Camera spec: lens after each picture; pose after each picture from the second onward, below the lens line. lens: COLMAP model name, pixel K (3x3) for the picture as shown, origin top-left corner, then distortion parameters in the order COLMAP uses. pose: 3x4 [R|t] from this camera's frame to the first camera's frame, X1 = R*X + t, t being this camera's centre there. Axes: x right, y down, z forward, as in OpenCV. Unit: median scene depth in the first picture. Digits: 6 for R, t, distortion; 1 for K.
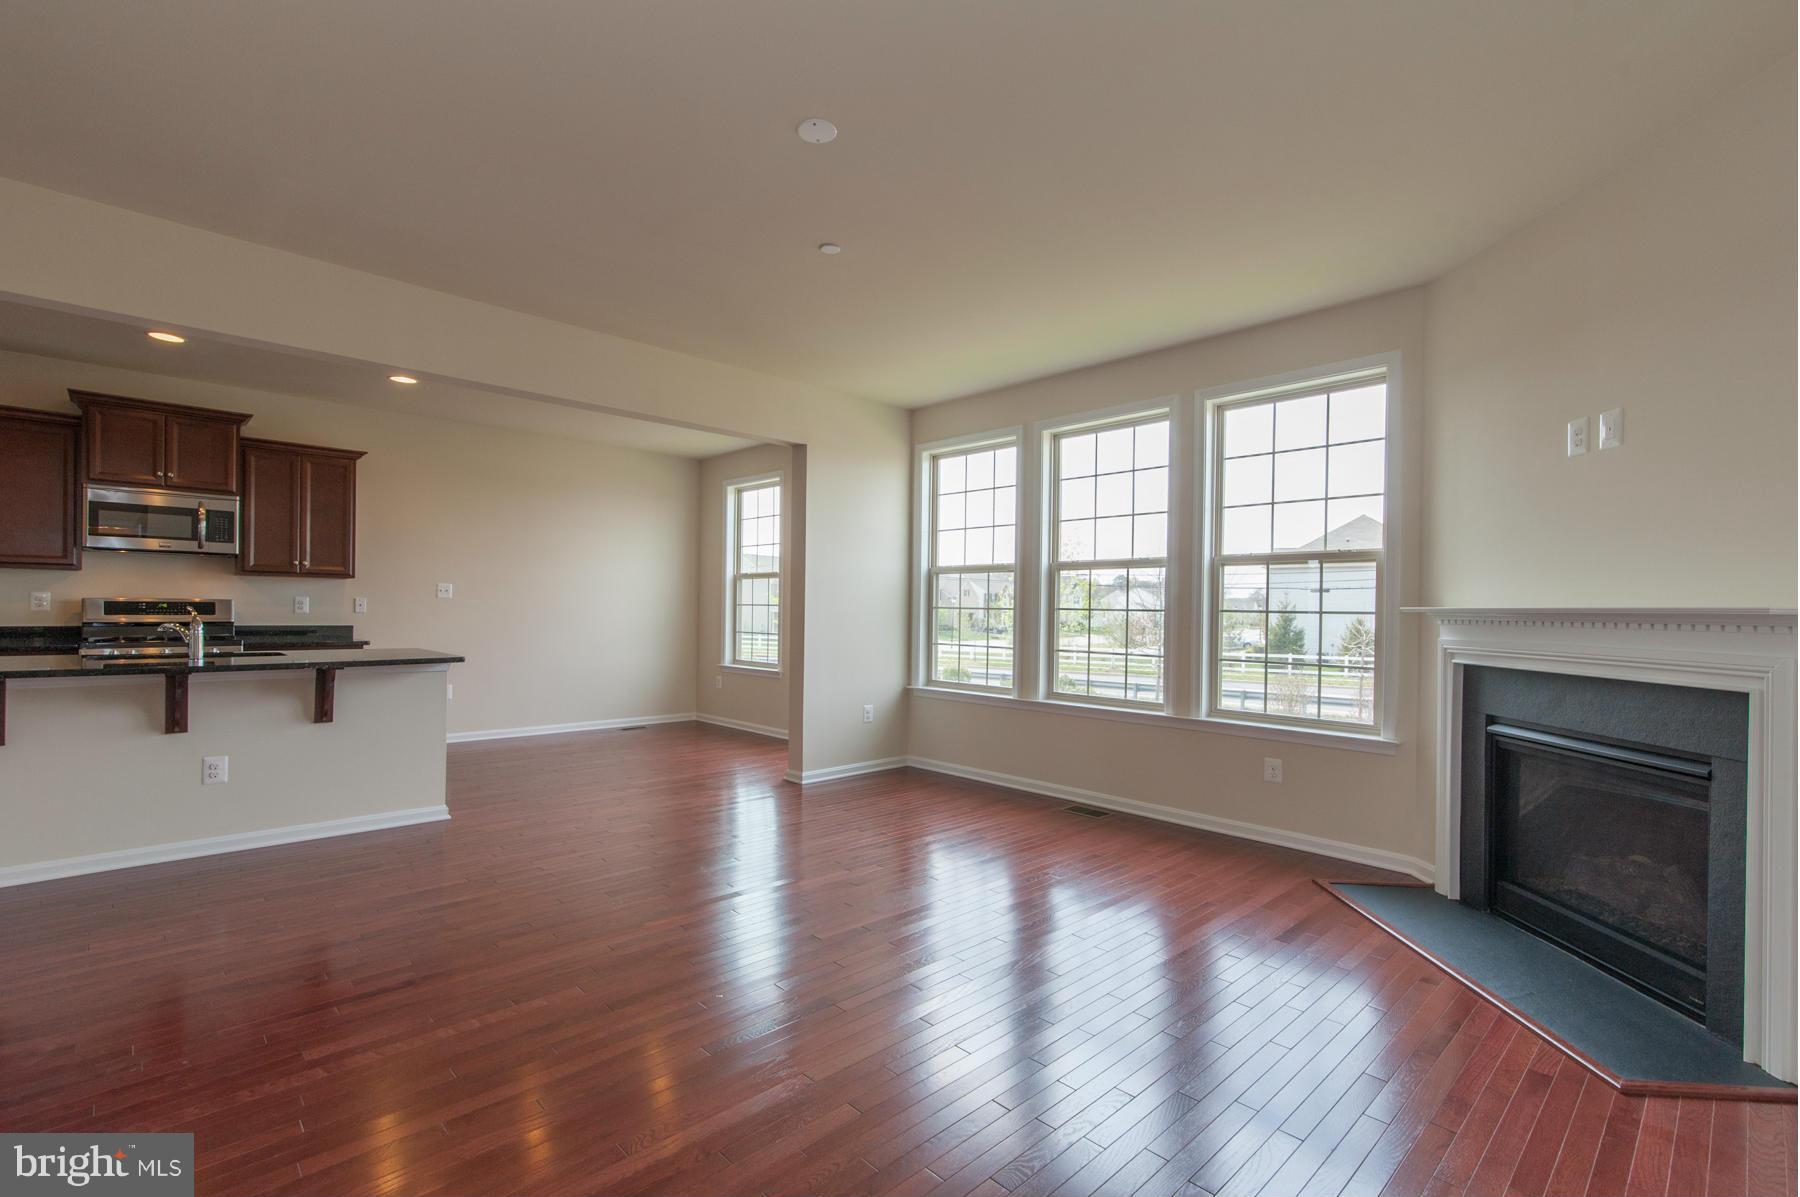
lens RADIAL K [[808.6, 0, 899.5], [0, 808.6, 613.4], [0, 0, 1]] dist [0.012401, -0.000428]
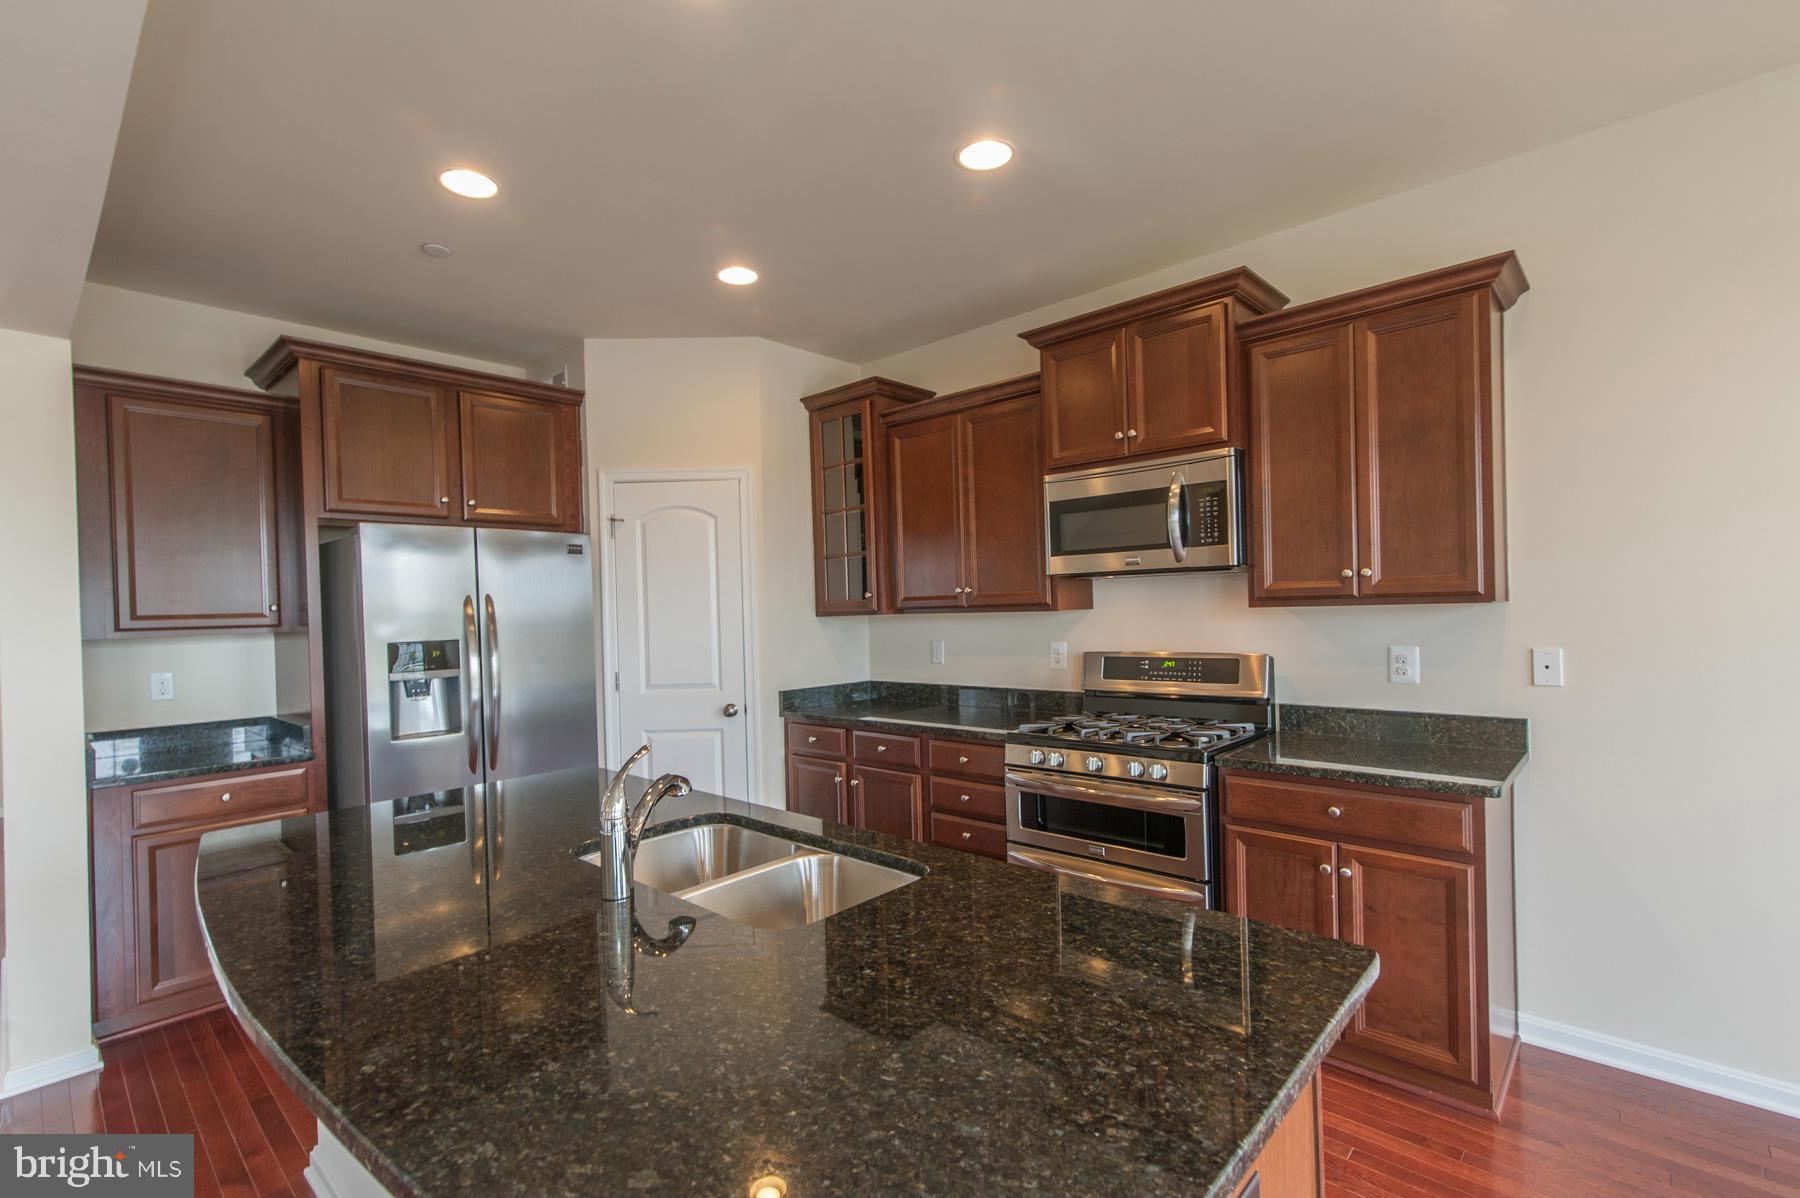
lens RADIAL K [[808.6, 0, 899.5], [0, 808.6, 613.9], [0, 0, 1]] dist [0.012401, -0.000428]
pose [[0.063103, -0.009461, -0.997962, -0.347080], [0.023351, 0.999695, -0.008000, -0.045628], [0.997734, -0.022799, 0.063305, 0.781428]]
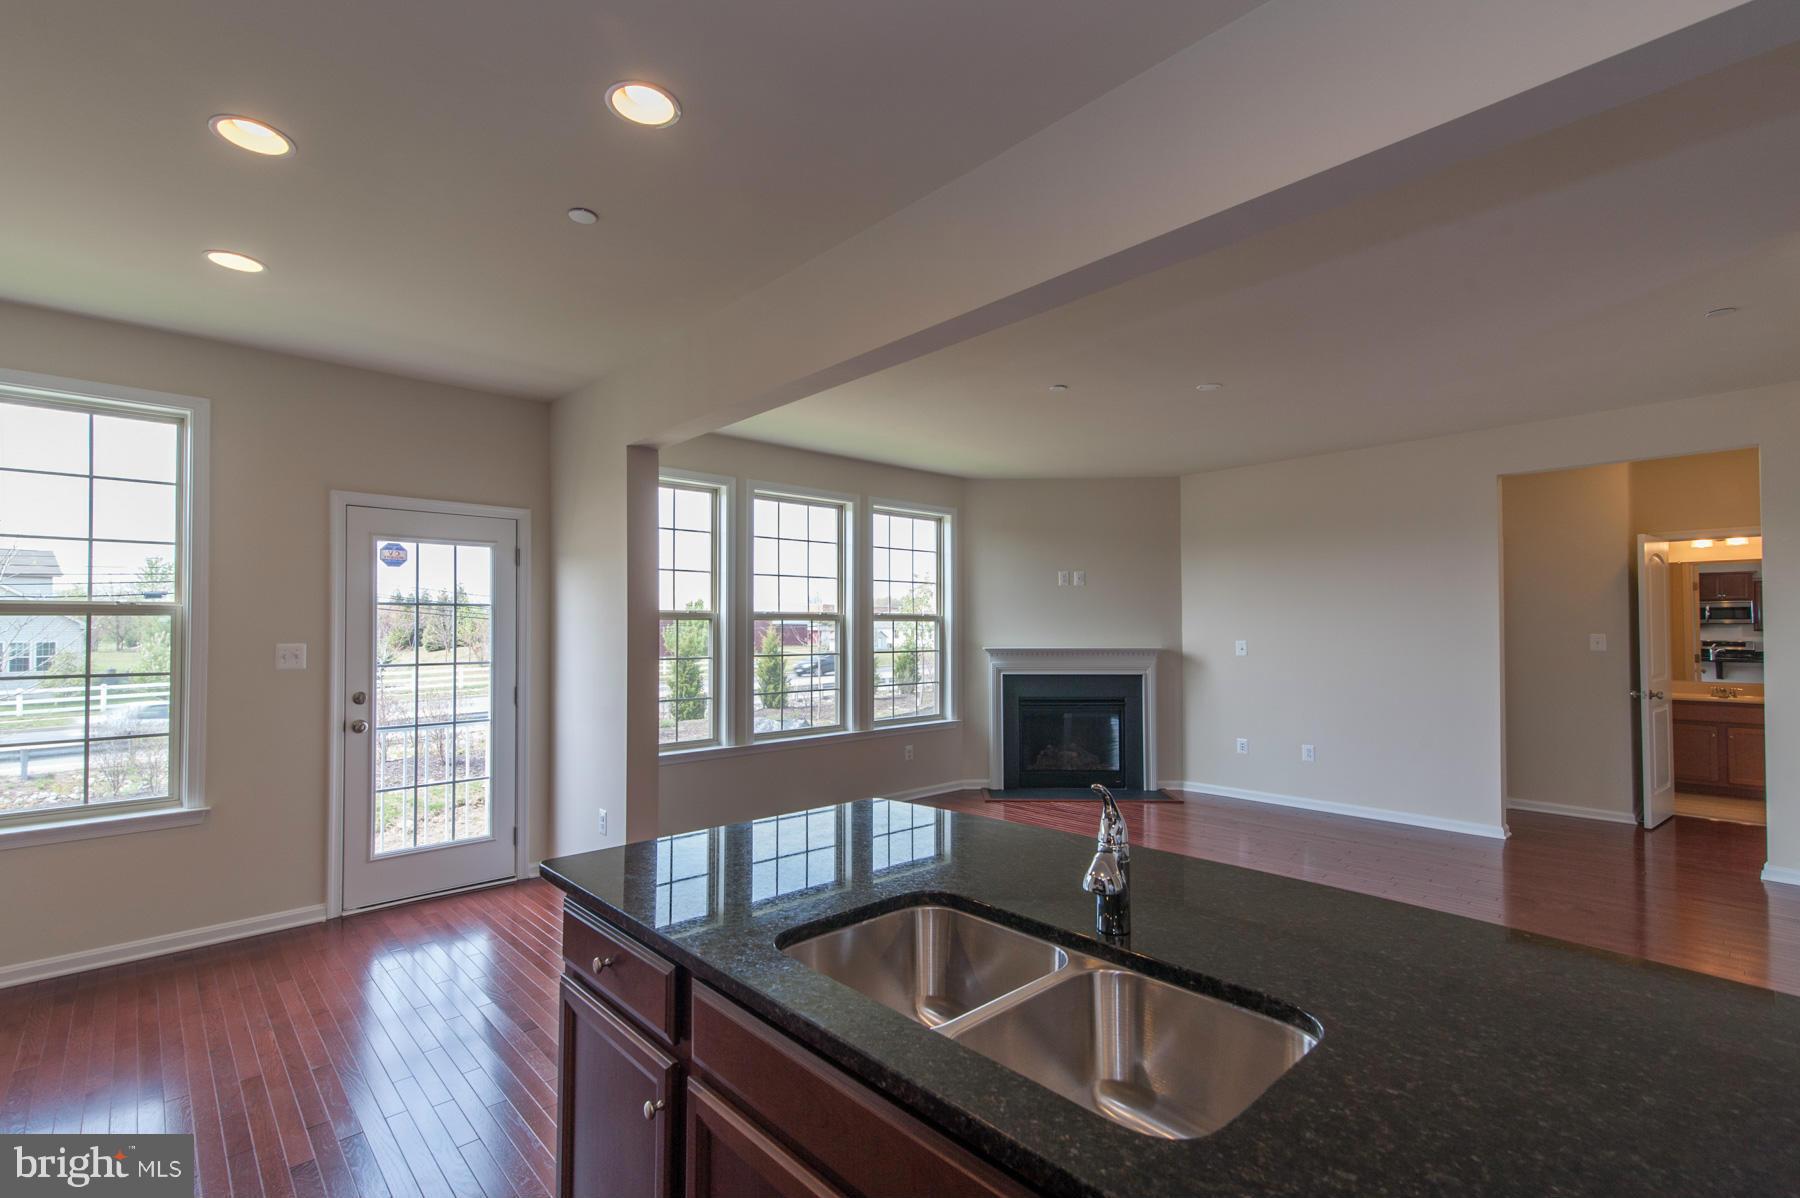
lens RADIAL K [[827.5, 0, 902.5], [0, 827.5, 618.0], [0, 0, 1]] dist [0.032186, -0.000079]
pose [[0.010027, -0.003989, 0.999942, -0.878699], [0.007817, 0.999962, 0.003910, -0.057156], [-0.999919, 0.007777, 0.010058, 0.766204]]
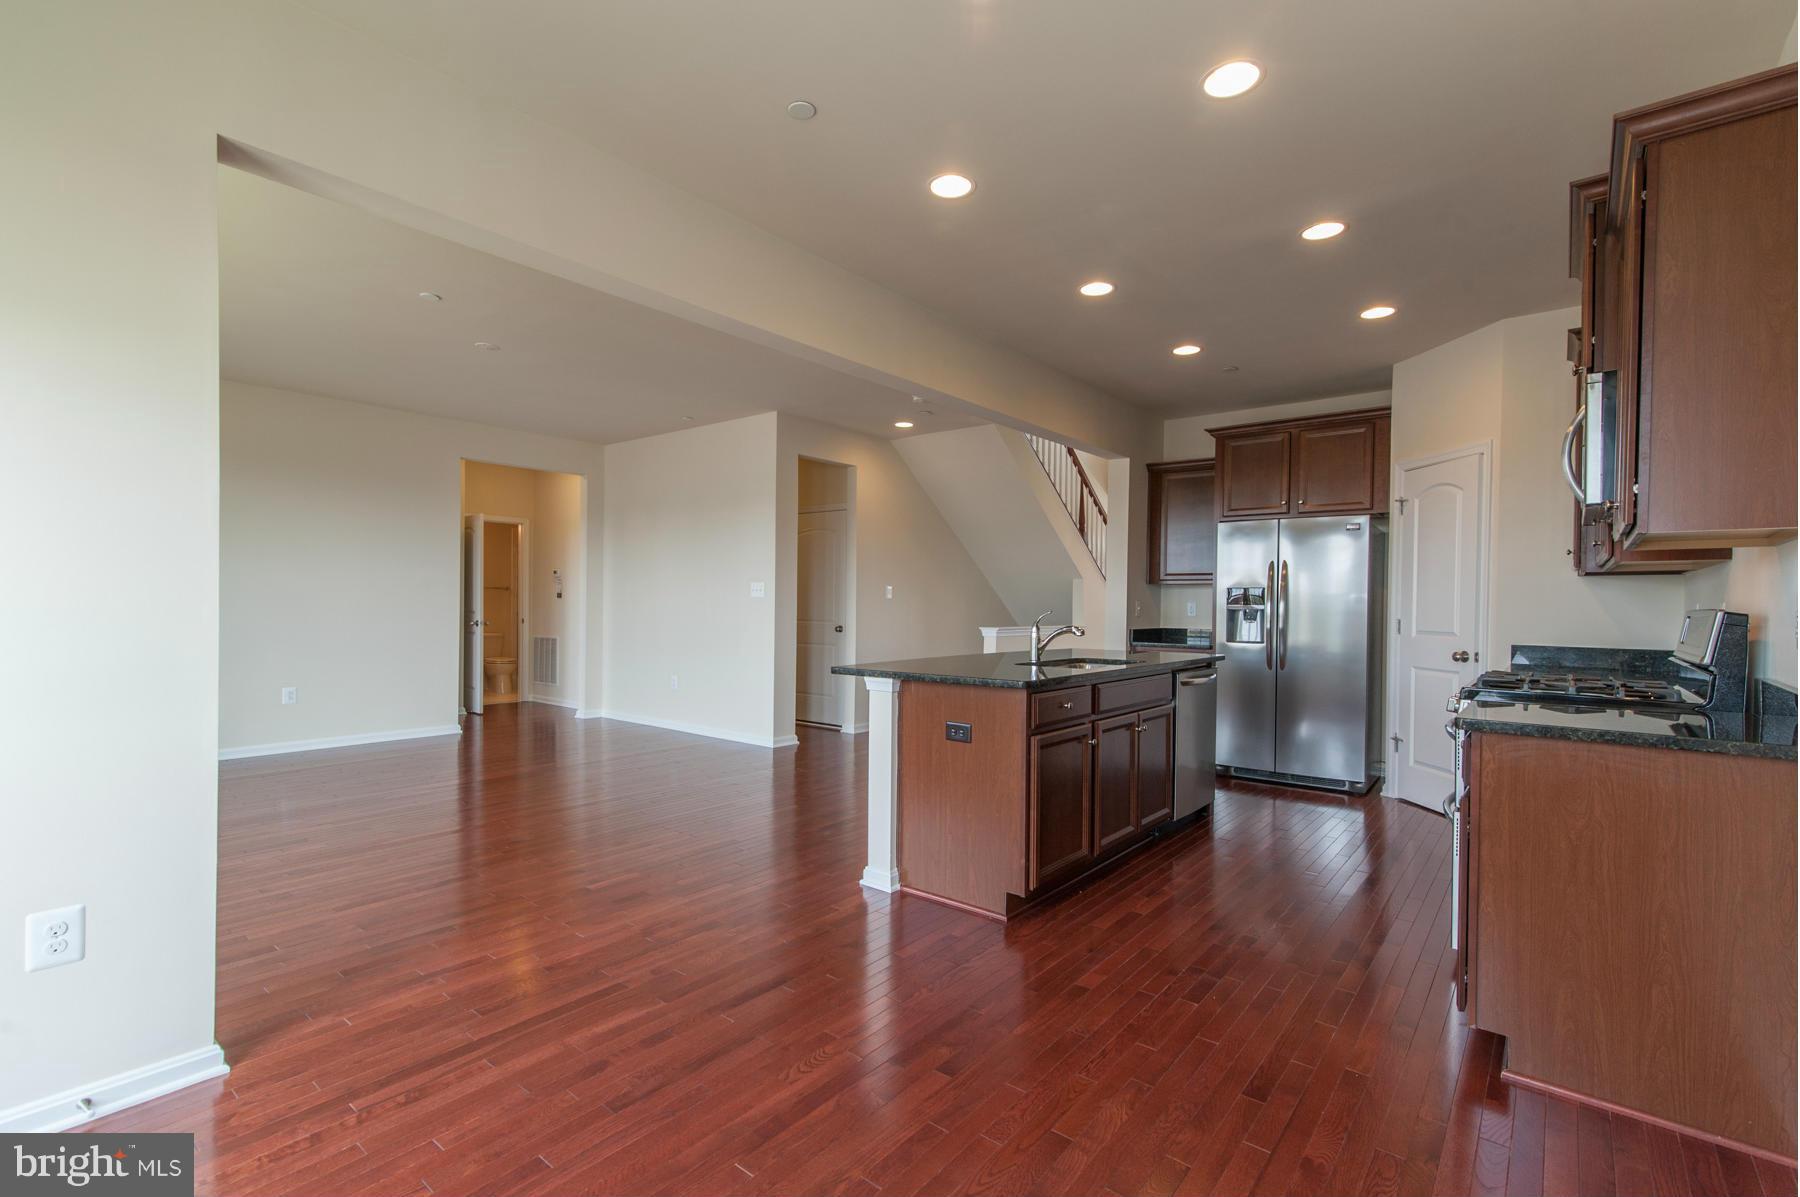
lens RADIAL K [[808.6, 0, 899.5], [0, 808.6, 613.4], [0, 0, 1]] dist [0.012401, -0.000428]
pose [[-0.992068, -0.025006, -0.123194, -0.396294], [-0.027007, 0.999529, 0.014596, -0.010619], [0.122771, 0.017807, -0.992275, 1.419434]]
